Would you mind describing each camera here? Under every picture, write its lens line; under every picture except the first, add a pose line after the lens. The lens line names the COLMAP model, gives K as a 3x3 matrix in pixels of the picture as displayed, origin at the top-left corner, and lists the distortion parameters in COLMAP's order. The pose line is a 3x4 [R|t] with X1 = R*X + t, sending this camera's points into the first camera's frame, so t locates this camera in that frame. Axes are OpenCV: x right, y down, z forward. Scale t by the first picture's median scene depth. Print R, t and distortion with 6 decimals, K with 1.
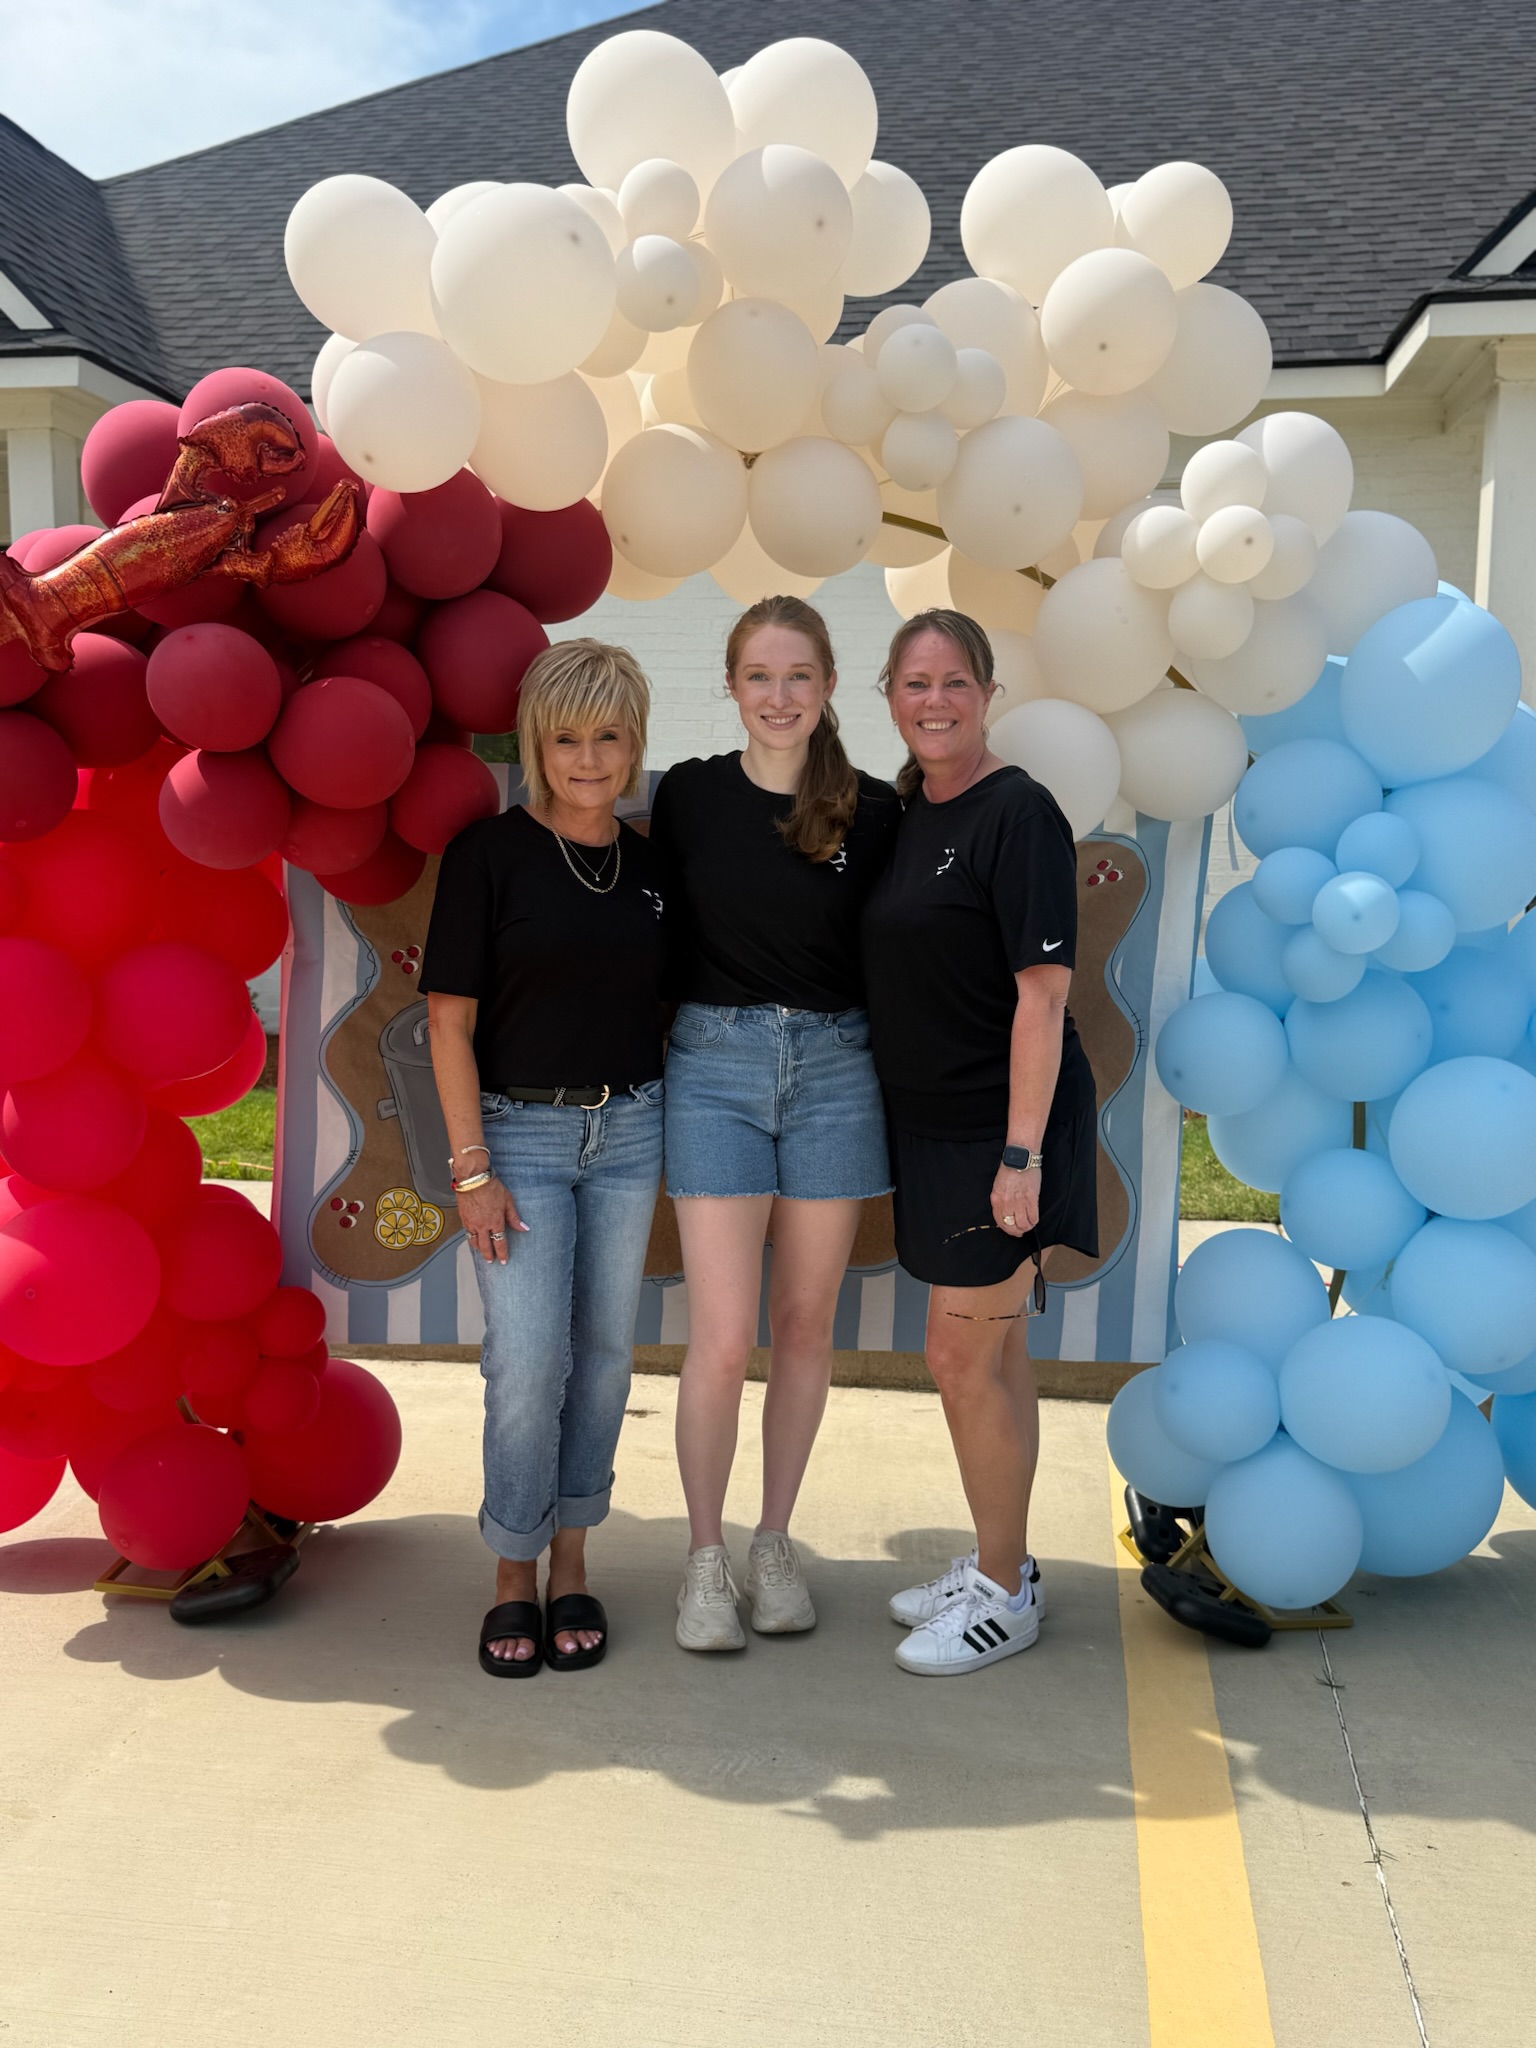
lens RADIAL K [[1665.7, 0, 768.0], [0, 1665.7, 1024.0], [0, 0, 1]] dist [0.073451, -0.130020]
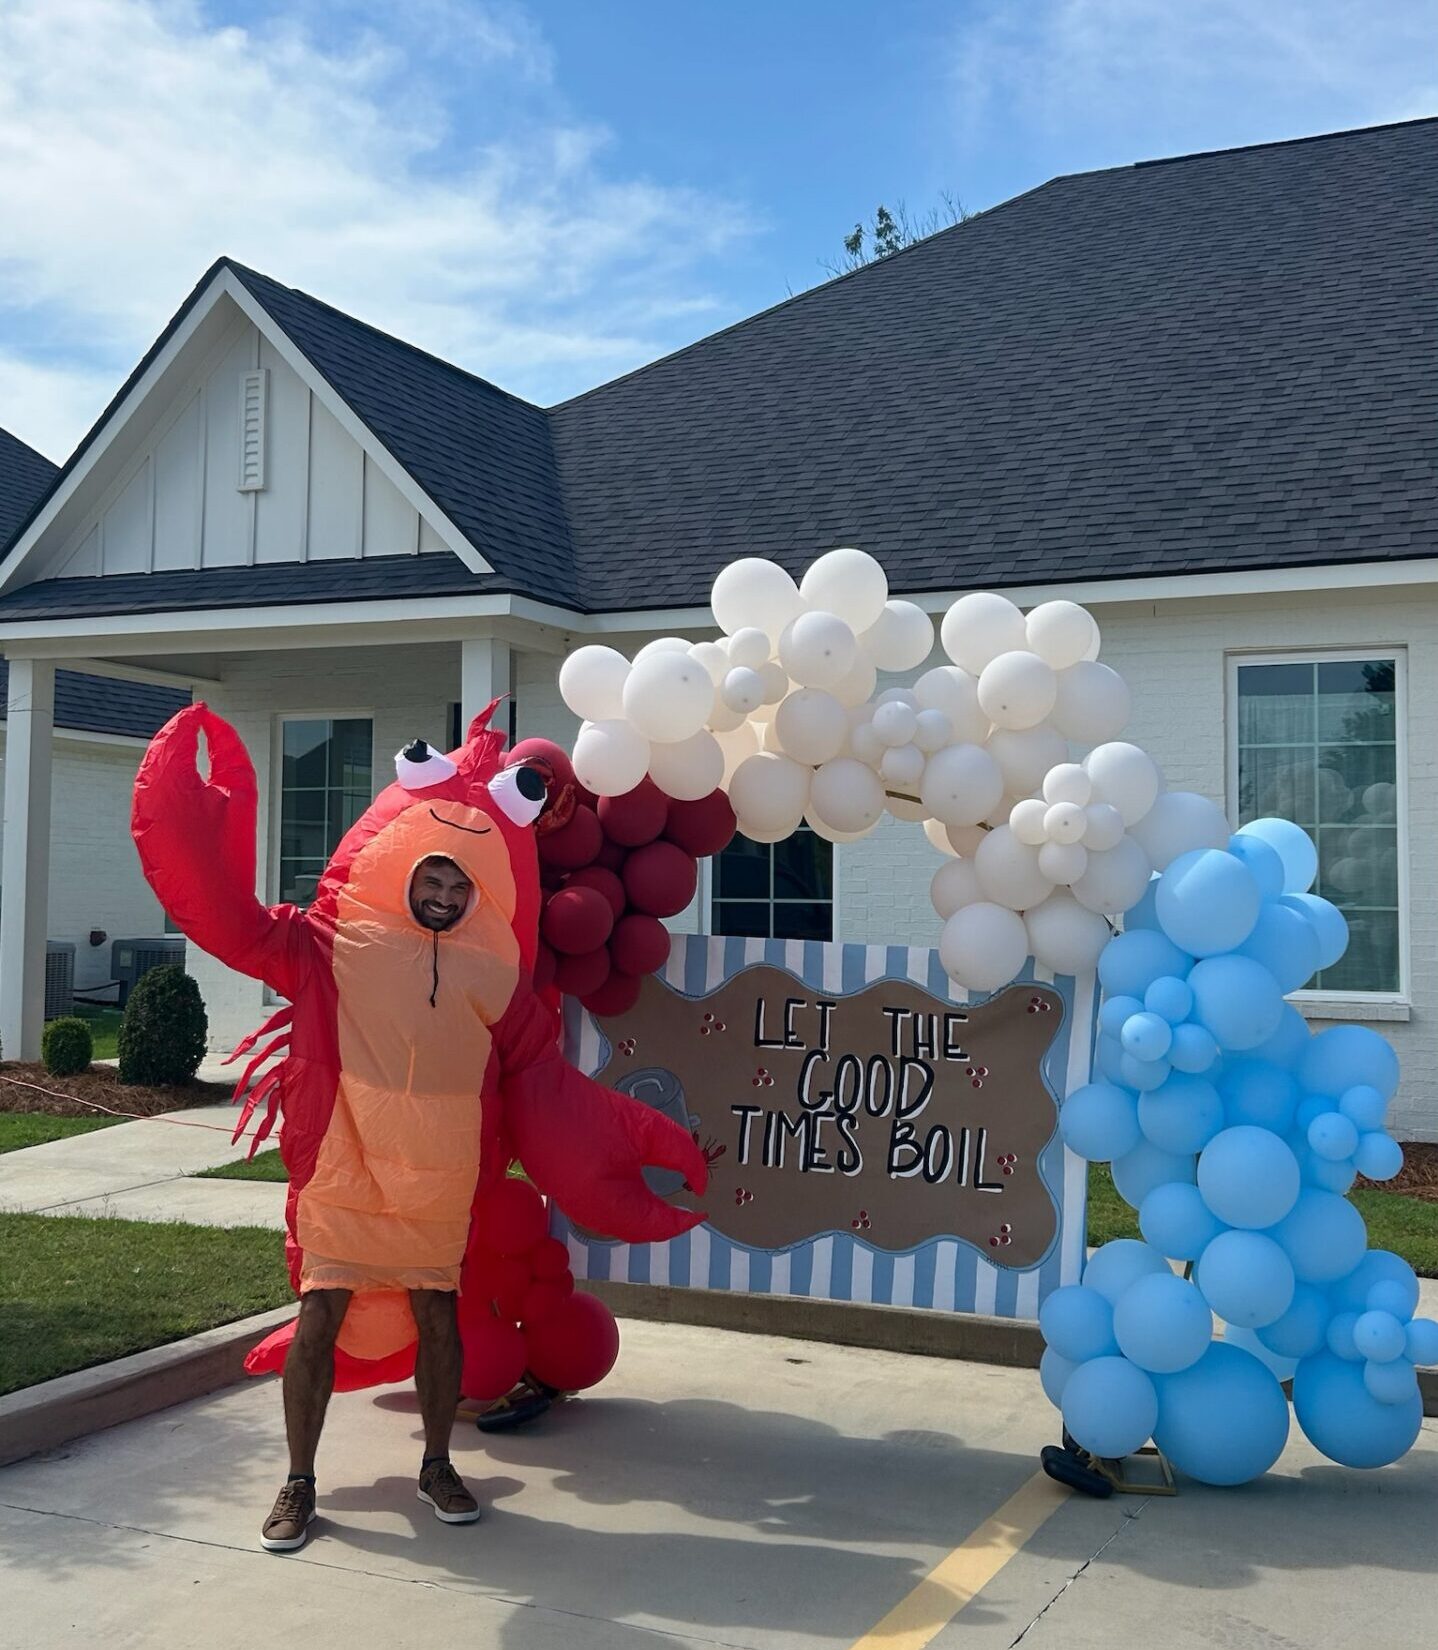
lens RADIAL K [[1943.2, 0, 719.0], [0, 1943.2, 825.0], [0, 0, 1]] dist [0.023648, -0.017501]
pose [[0.953969, -0.006872, -0.299827, 0.356078], [-0.034896, 0.990404, -0.133727, -0.000913], [0.297869, 0.138034, 0.944574, -0.665470]]
